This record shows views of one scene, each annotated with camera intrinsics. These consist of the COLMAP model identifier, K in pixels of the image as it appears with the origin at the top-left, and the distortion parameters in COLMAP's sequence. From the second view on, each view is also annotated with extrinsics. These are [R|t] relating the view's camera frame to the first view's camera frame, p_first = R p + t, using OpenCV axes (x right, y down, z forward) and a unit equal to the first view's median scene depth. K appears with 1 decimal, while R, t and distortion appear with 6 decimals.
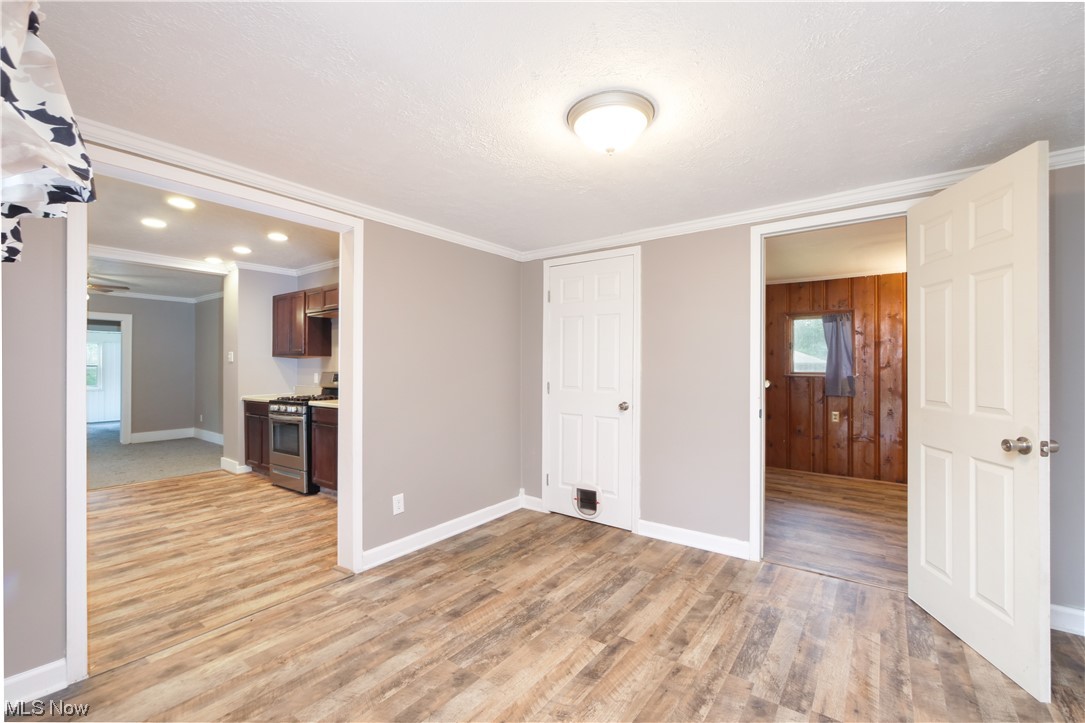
lens RADIAL K [[464.4, 0, 542.7], [0, 464.4, 362.7], [0, 0, 1]] dist [-0.001657, -0.000302]
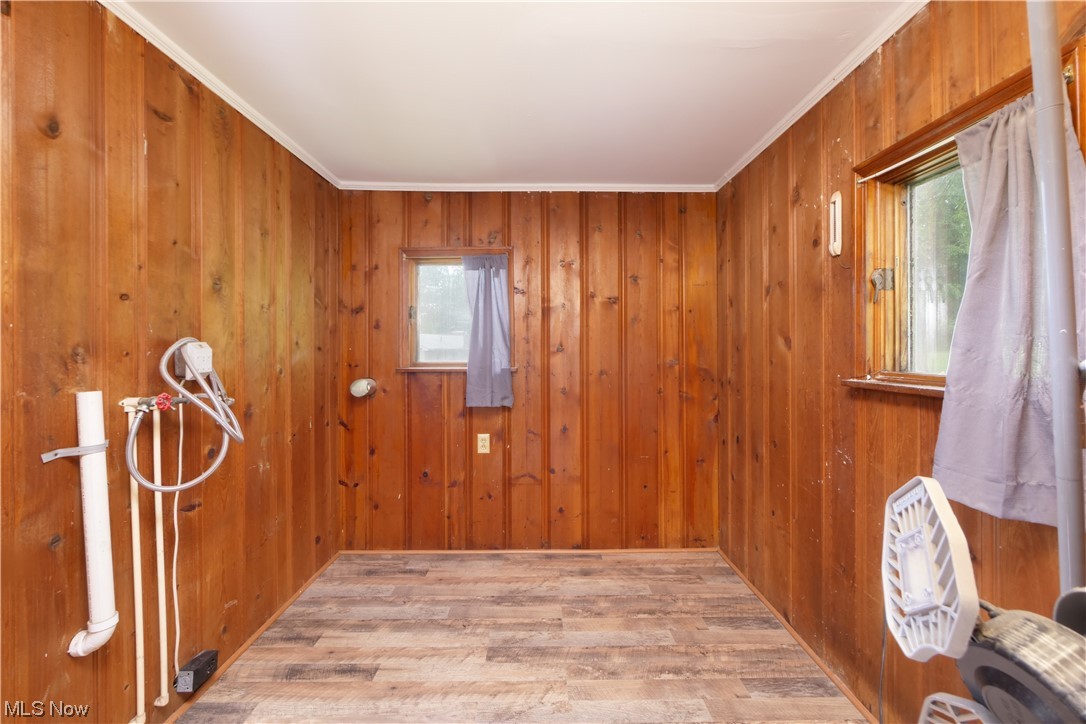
lens RADIAL K [[464.9, 0, 543.6], [0, 464.9, 368.9], [0, 0, 1]] dist [-0.001657, -0.000302]
pose [[0.797468, -0.002476, 0.603356, 0.364545], [0.002159, 0.999997, 0.001250, 0.028987], [-0.603358, 0.000305, 0.797471, 0.532635]]
